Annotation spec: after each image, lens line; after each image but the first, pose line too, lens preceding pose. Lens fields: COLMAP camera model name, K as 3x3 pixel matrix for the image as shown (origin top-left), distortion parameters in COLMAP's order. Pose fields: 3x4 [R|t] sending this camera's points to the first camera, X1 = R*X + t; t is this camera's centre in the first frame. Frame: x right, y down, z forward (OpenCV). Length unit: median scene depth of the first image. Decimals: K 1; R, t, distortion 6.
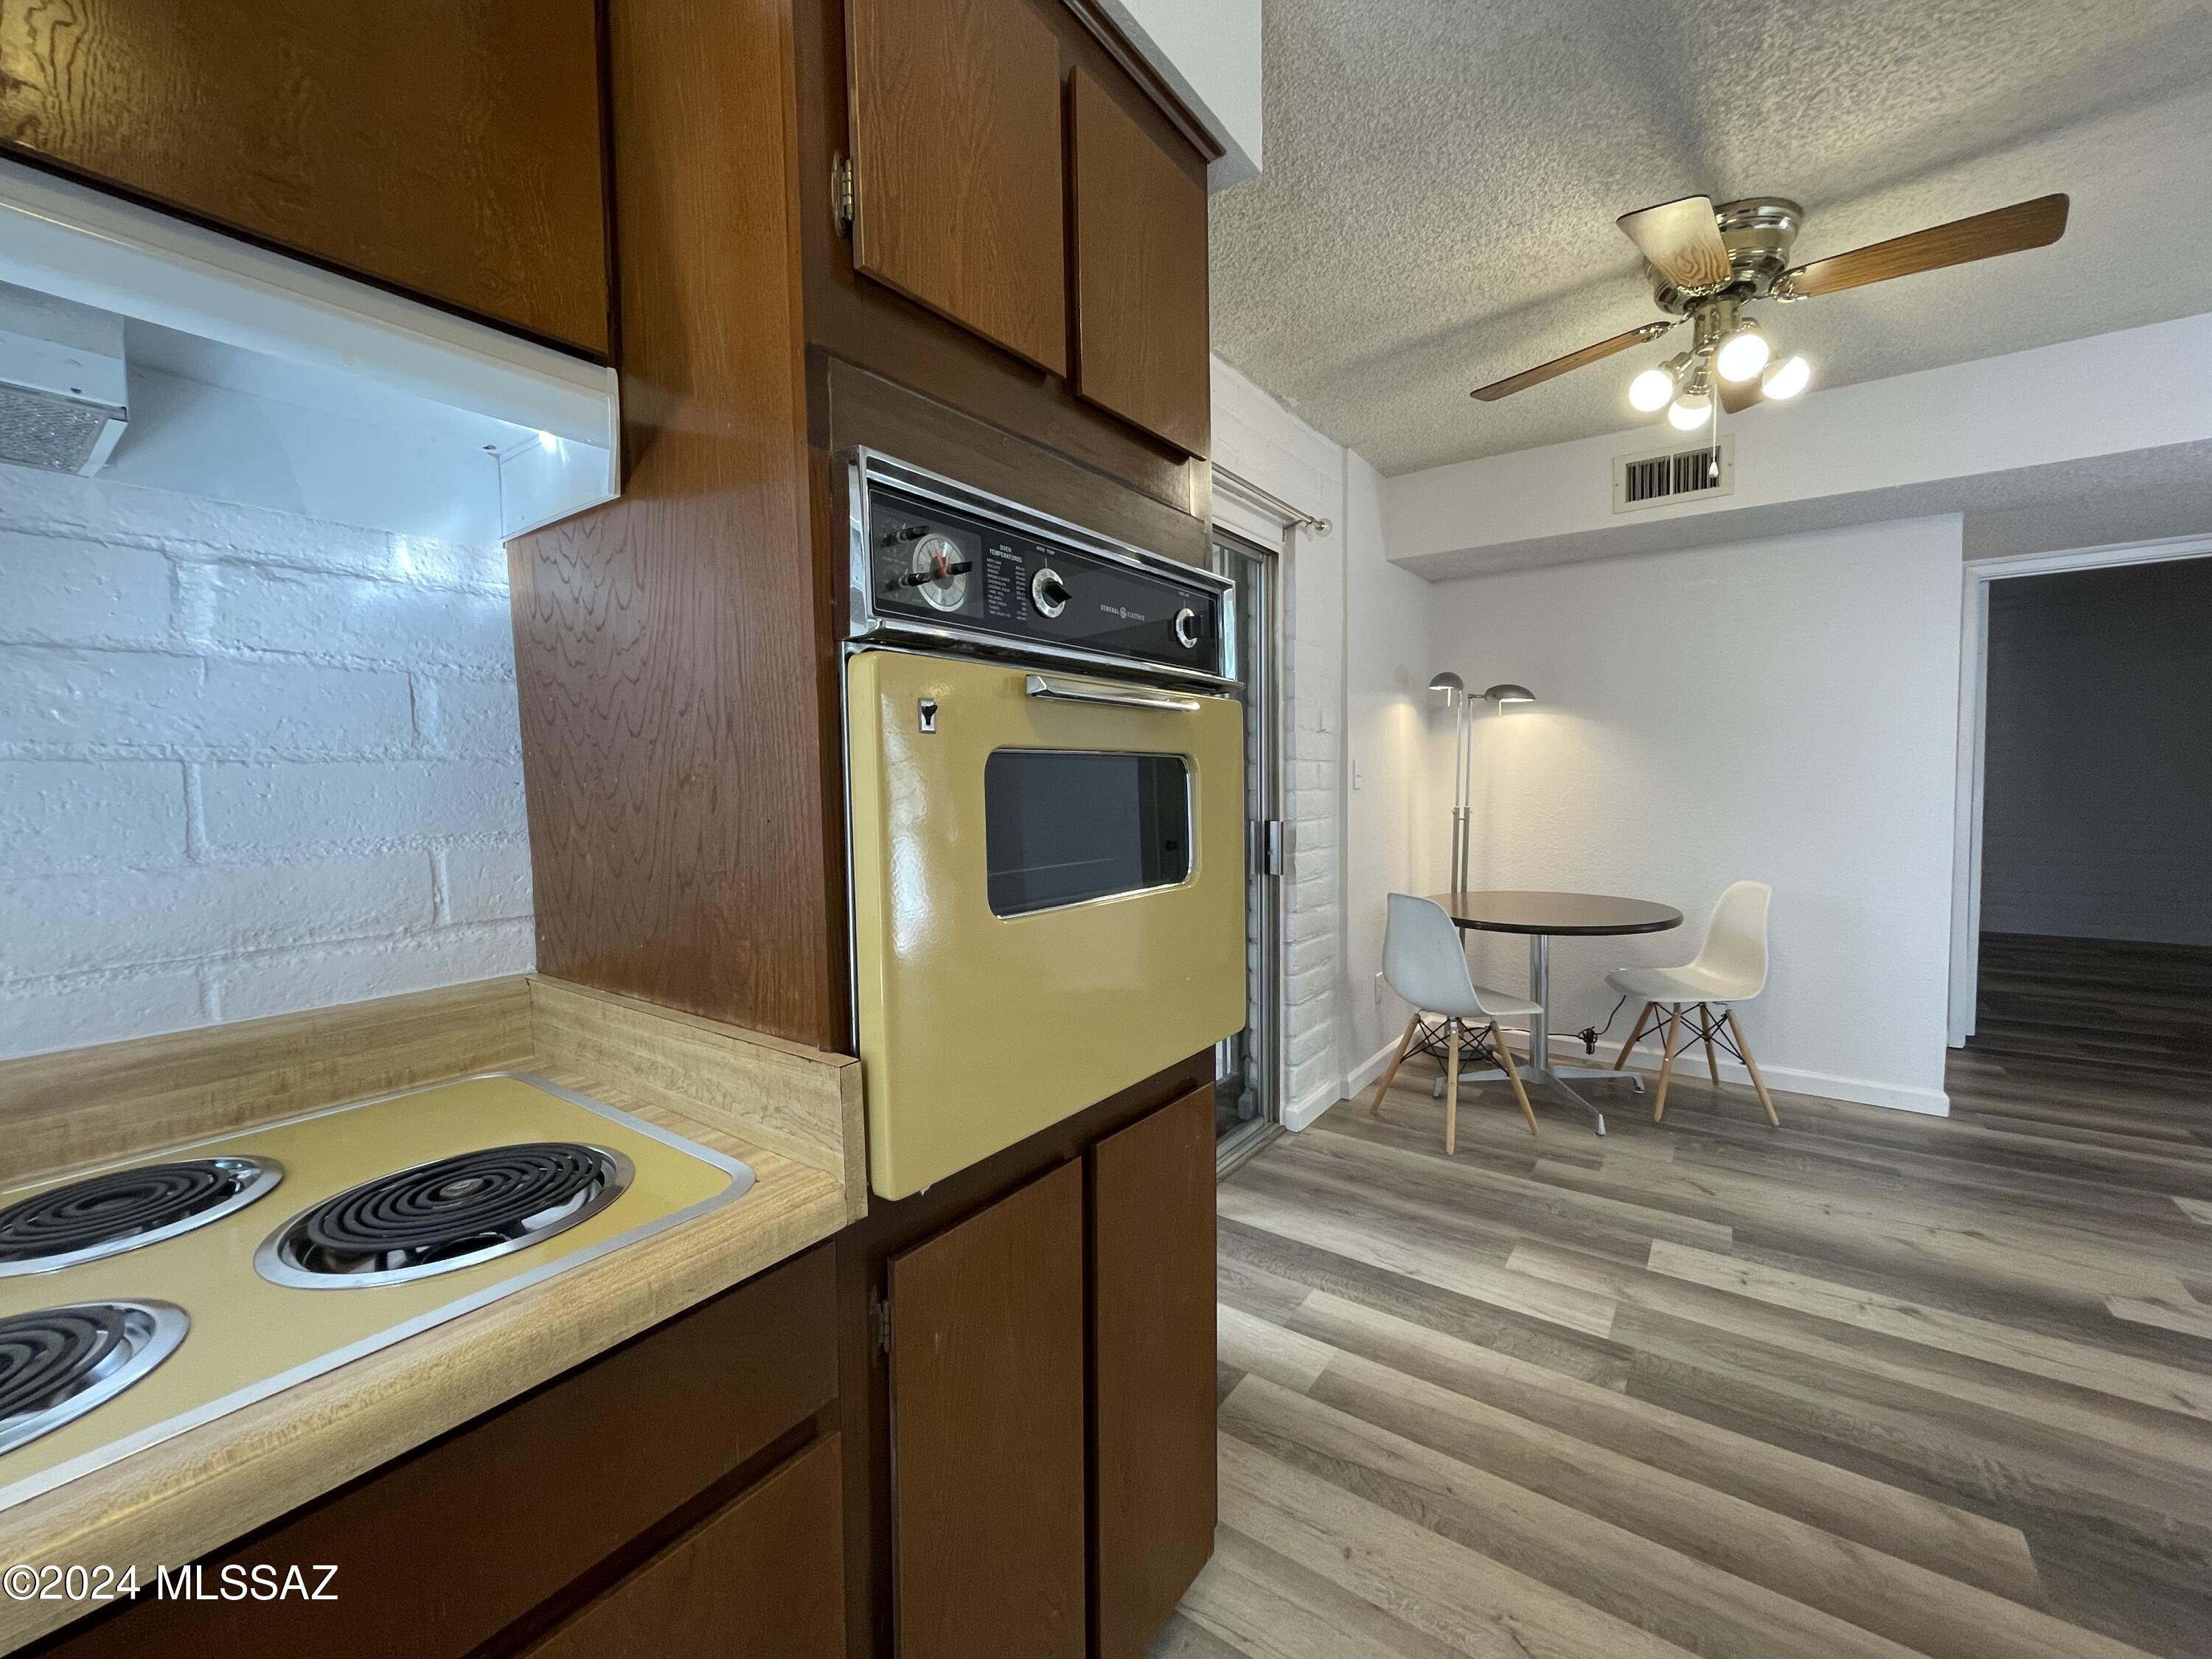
lens RADIAL K [[895.3, 0, 1101.5], [0, 895.3, 827.1], [0, 0, 1]] dist [-0.002206, 0.000477]
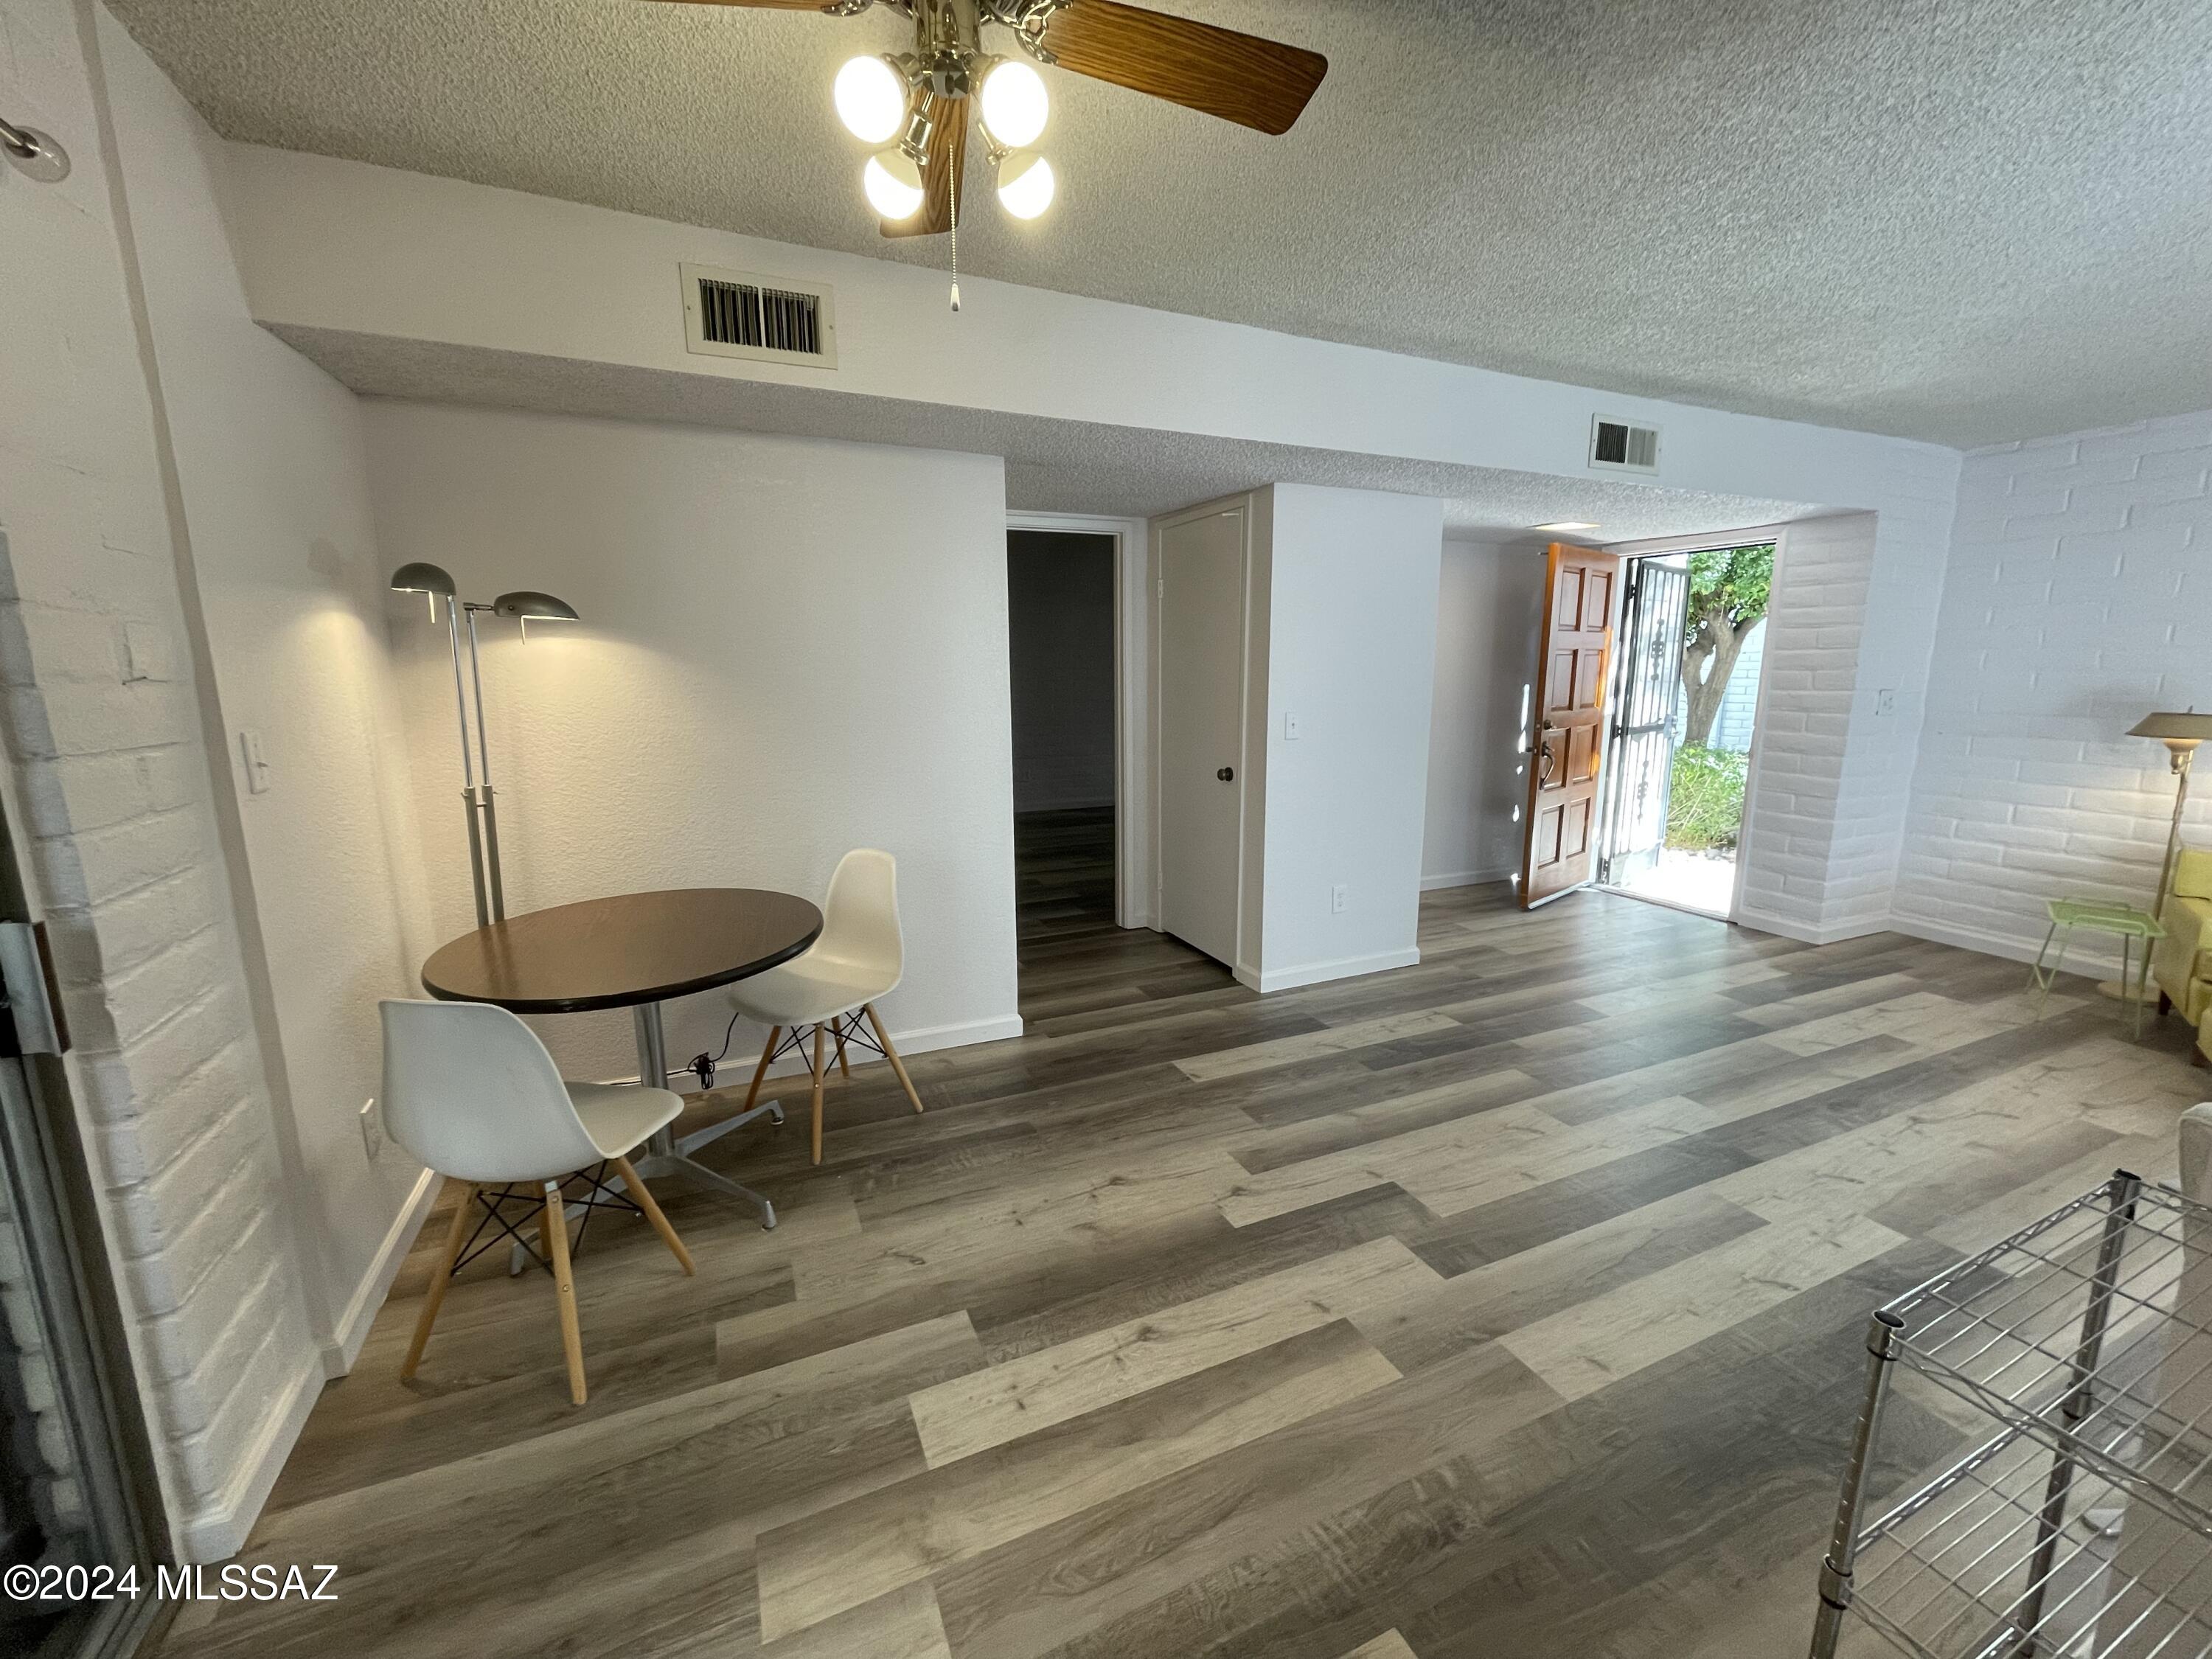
lens RADIAL K [[895.3, 0, 1101.5], [0, 895.3, 827.1], [0, 0, 1]] dist [-0.002206, 0.000477]
pose [[0.497350, -0.145736, 0.855221, 0.100943], [0.045142, 0.988801, 0.142246, -0.078840], [-0.866374, -0.032140, 0.498360, 0.386440]]
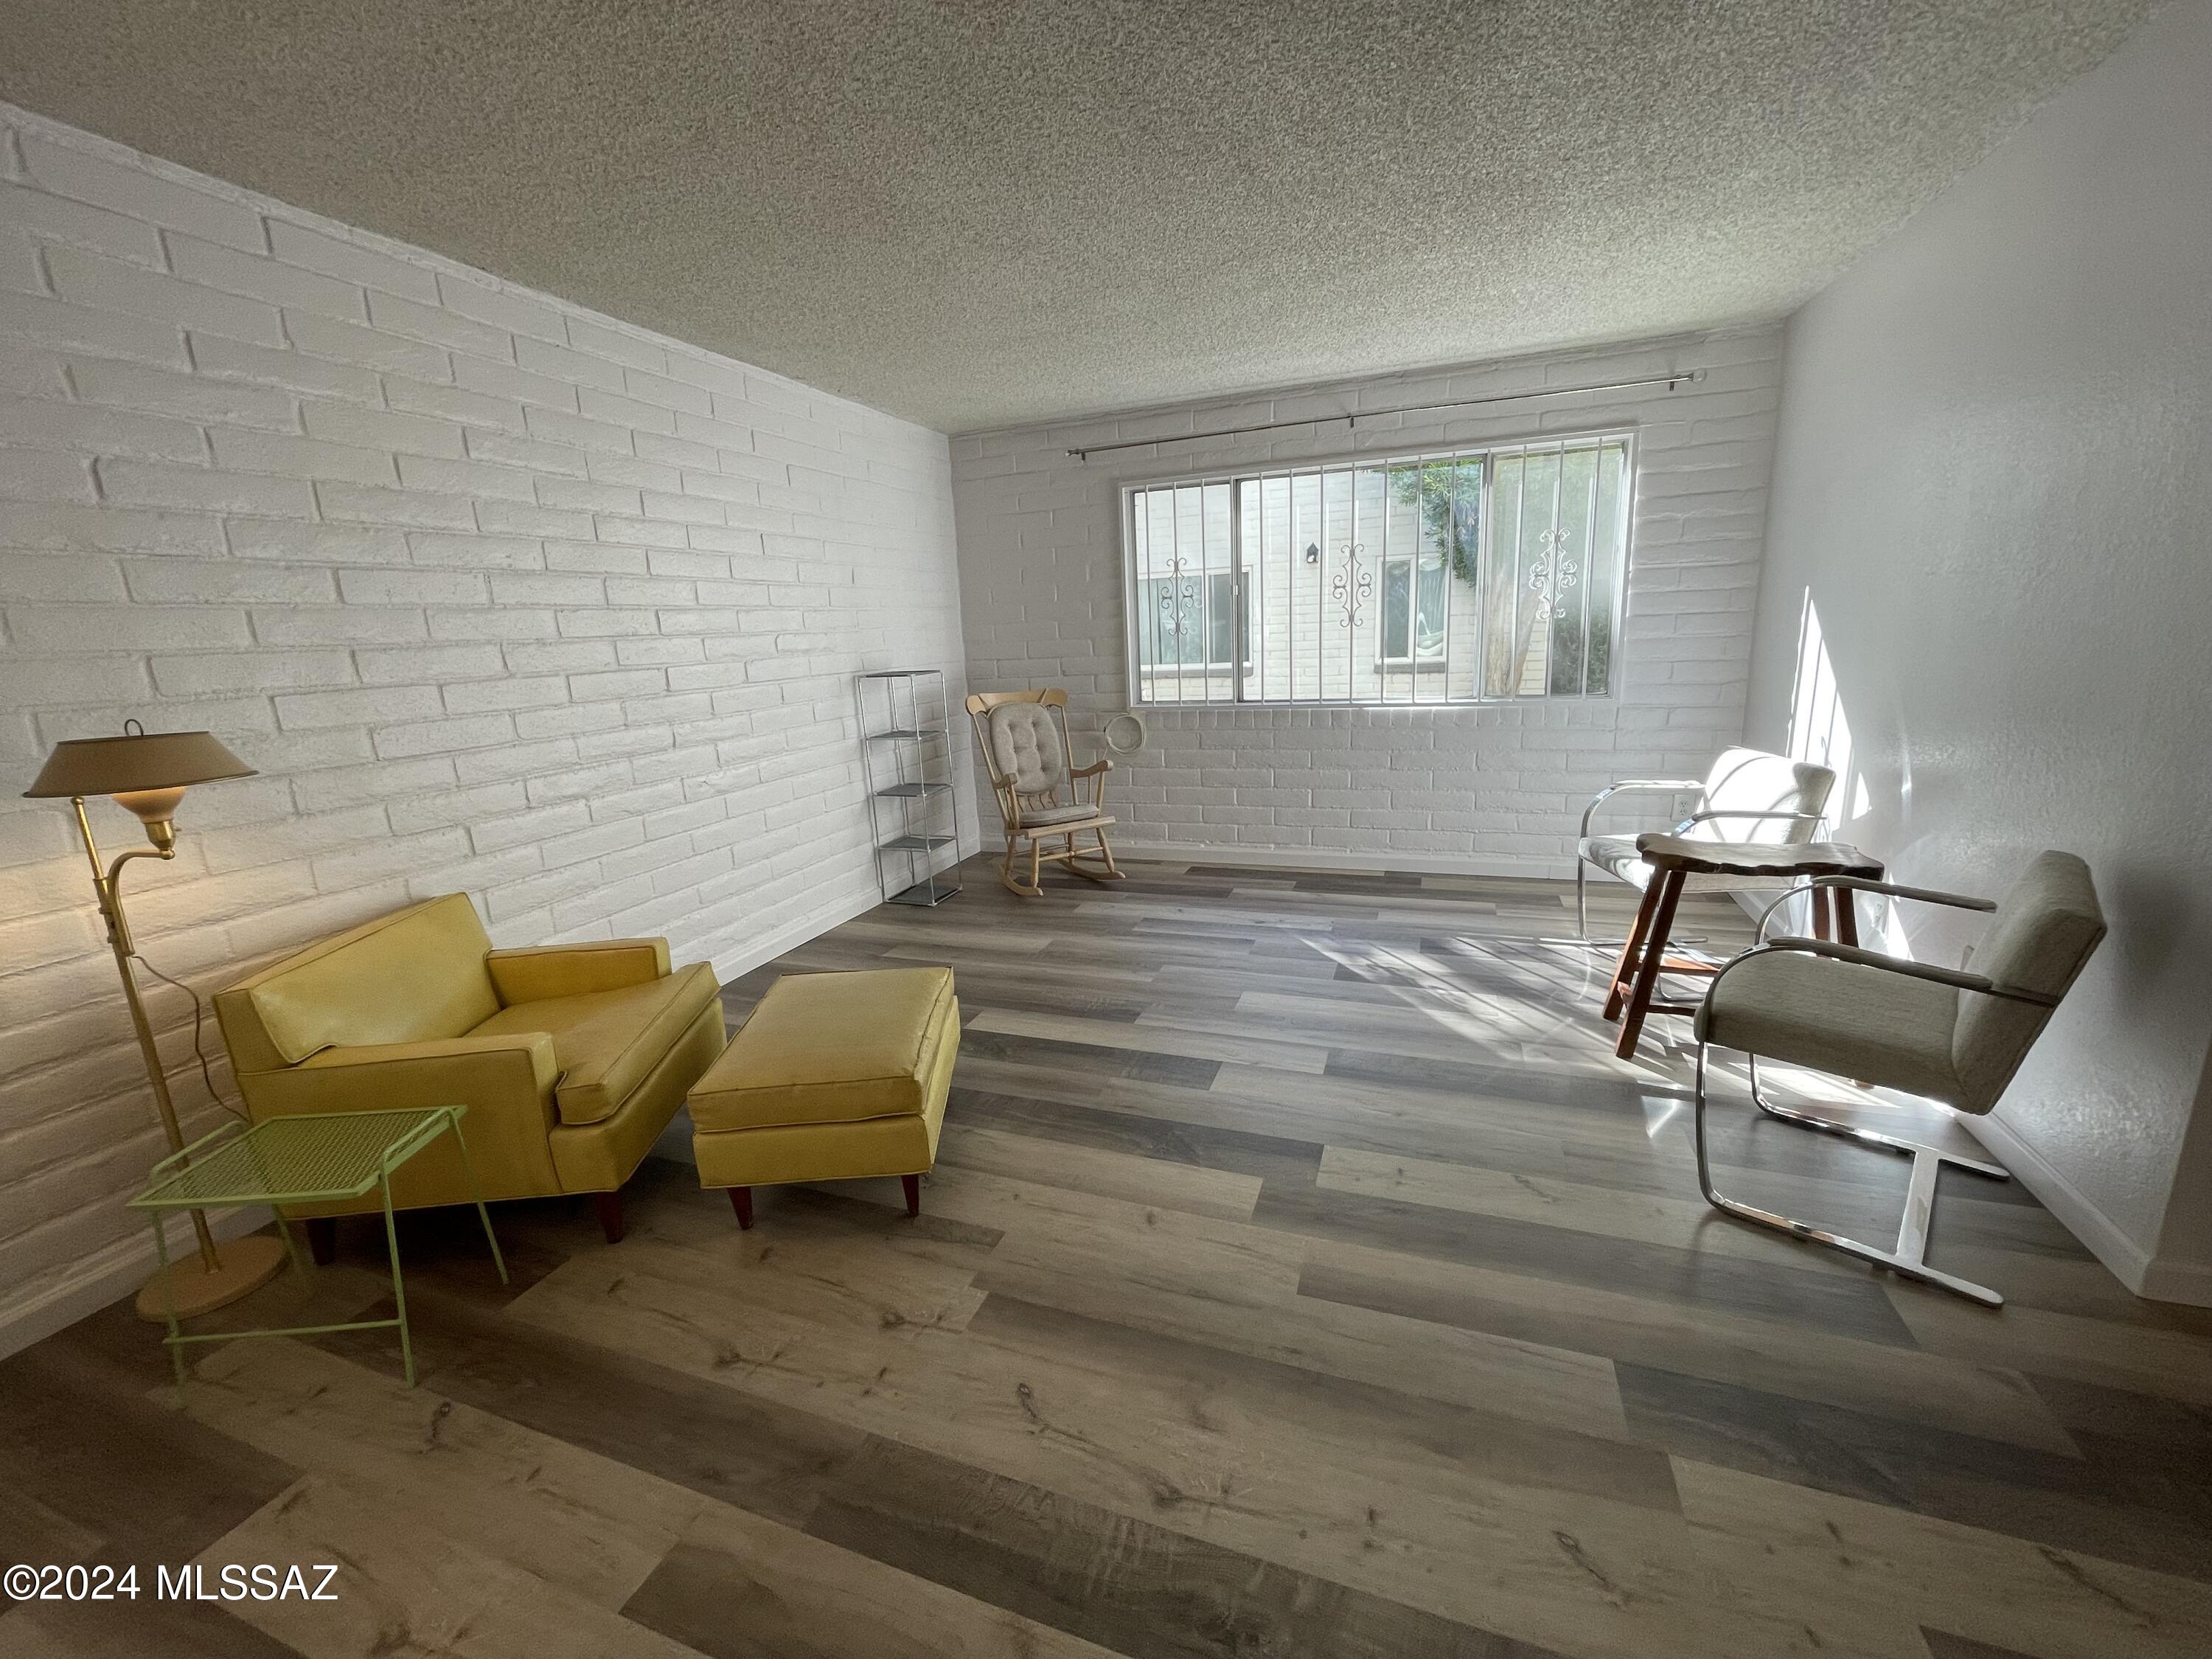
lens RADIAL K [[895.3, 0, 1101.5], [0, 895.3, 827.1], [0, 0, 1]] dist [-0.002206, 0.000477]
pose [[-0.961747, 0.117155, -0.247624, 1.330284], [0.045525, 0.959720, 0.277246, -0.067648], [0.270131, 0.255368, -0.928341, 0.434612]]
